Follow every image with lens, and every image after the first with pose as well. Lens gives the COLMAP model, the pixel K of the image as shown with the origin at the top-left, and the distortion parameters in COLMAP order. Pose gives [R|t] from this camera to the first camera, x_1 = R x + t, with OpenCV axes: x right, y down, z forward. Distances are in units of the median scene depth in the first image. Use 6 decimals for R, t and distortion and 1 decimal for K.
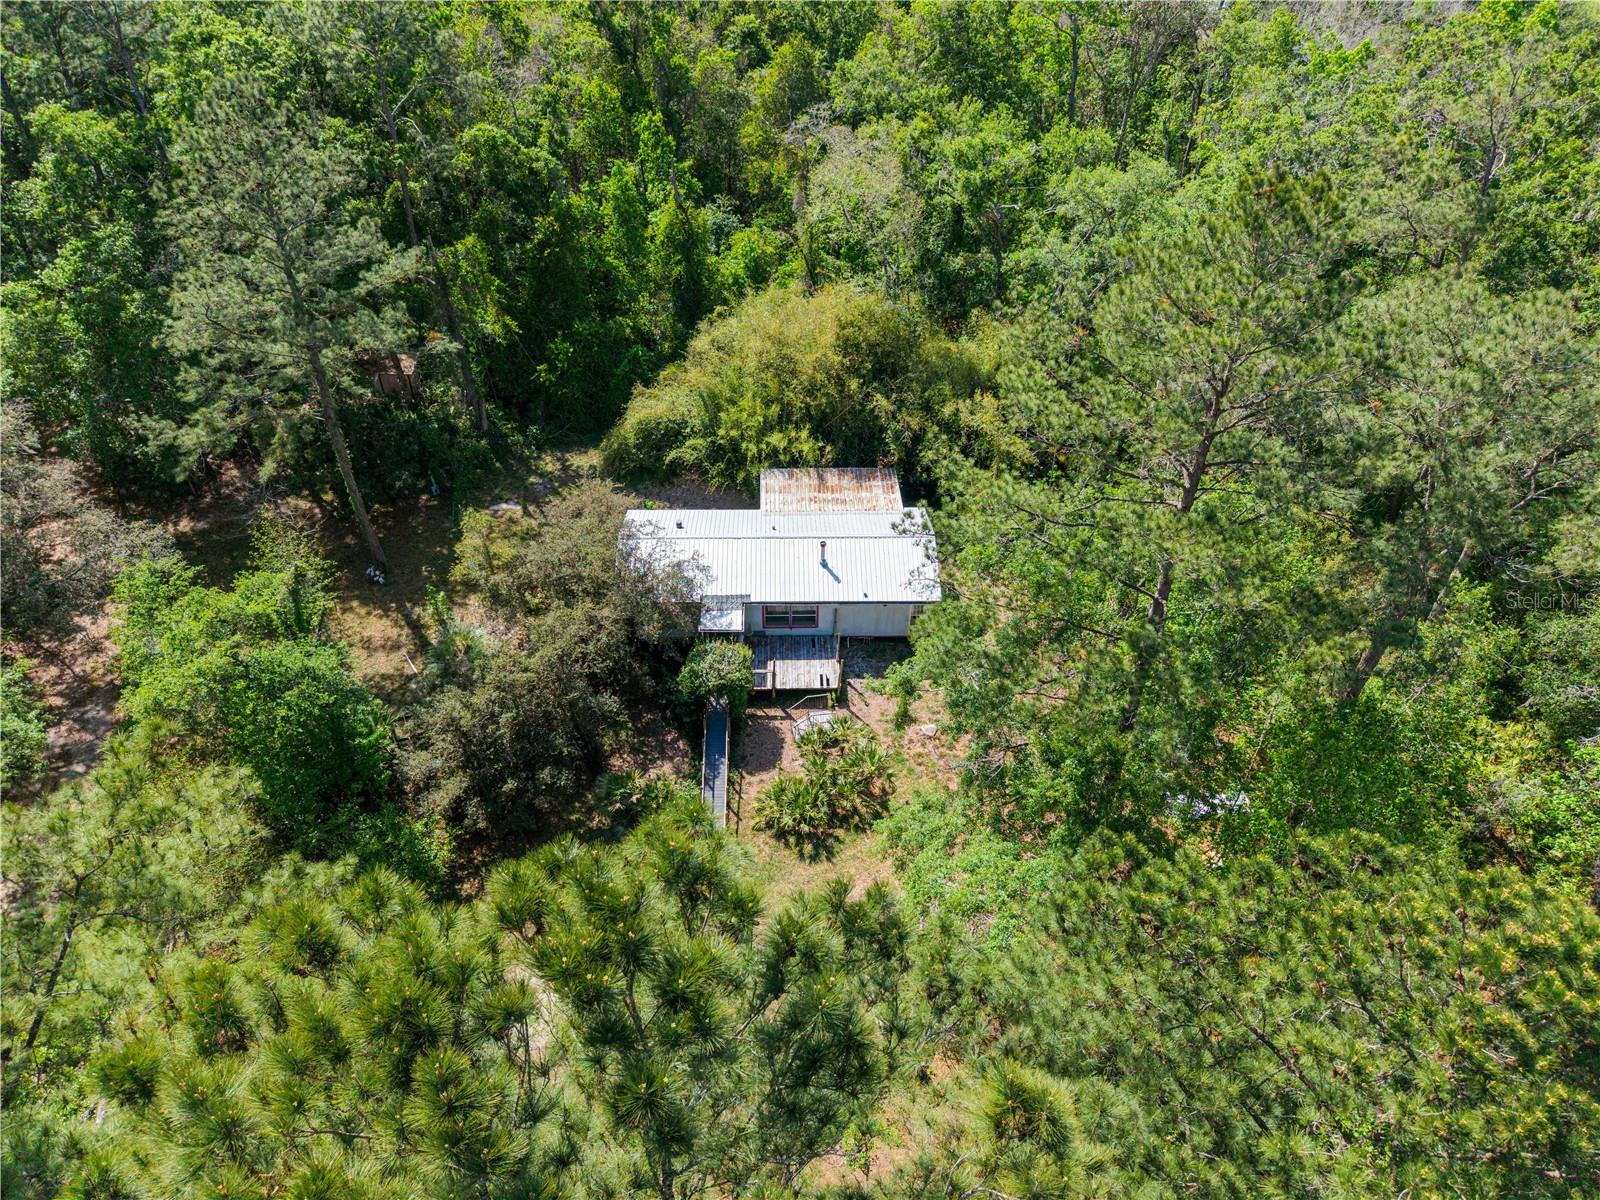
lens RADIAL K [[1094.1, 0, 806.5], [0, 1094.1, 597.6], [0, 0, 1]] dist [-0.020158, -0.019827]
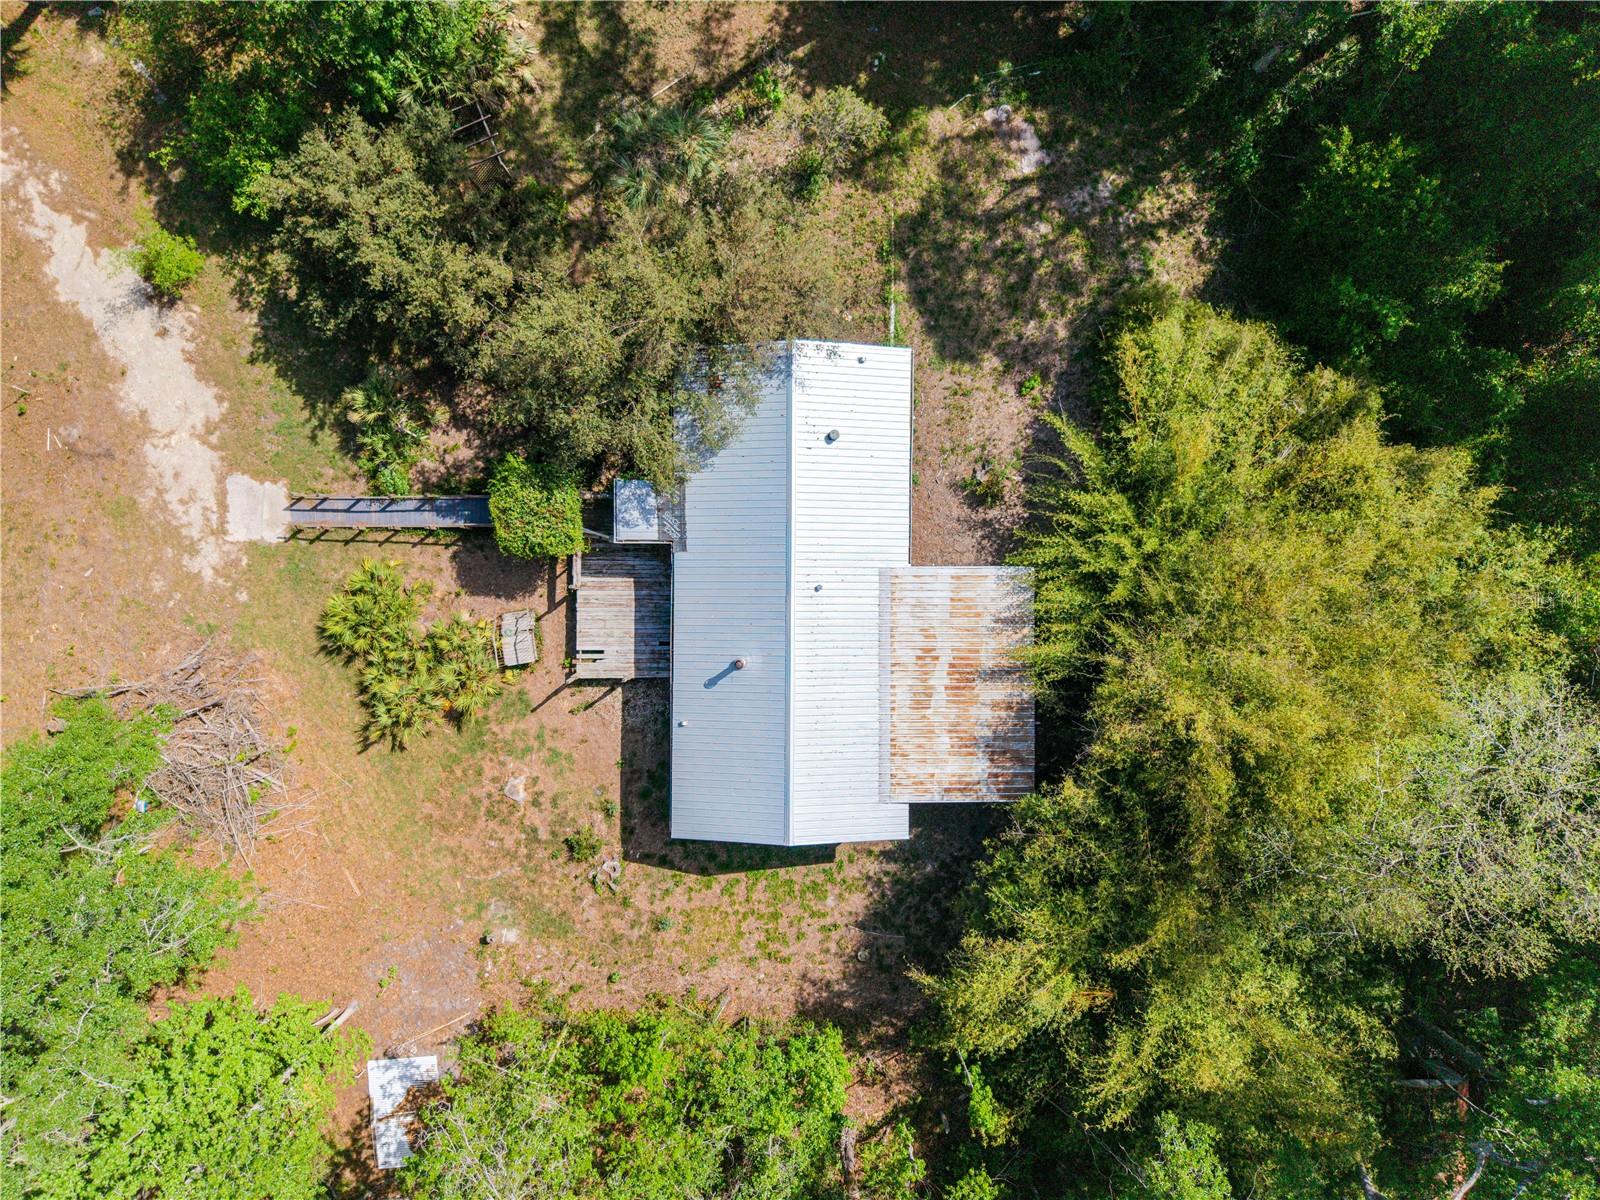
lens RADIAL K [[1094.1, 0, 816.0], [0, 1094.1, 594.8], [0, 0, 1]] dist [-0.020158, -0.019827]
pose [[-0.029862, 0.999421, -0.016313, -0.016551], [-0.640802, -0.006616, 0.767677, -0.564788], [0.767125, 0.033377, 0.640629, 0.630867]]
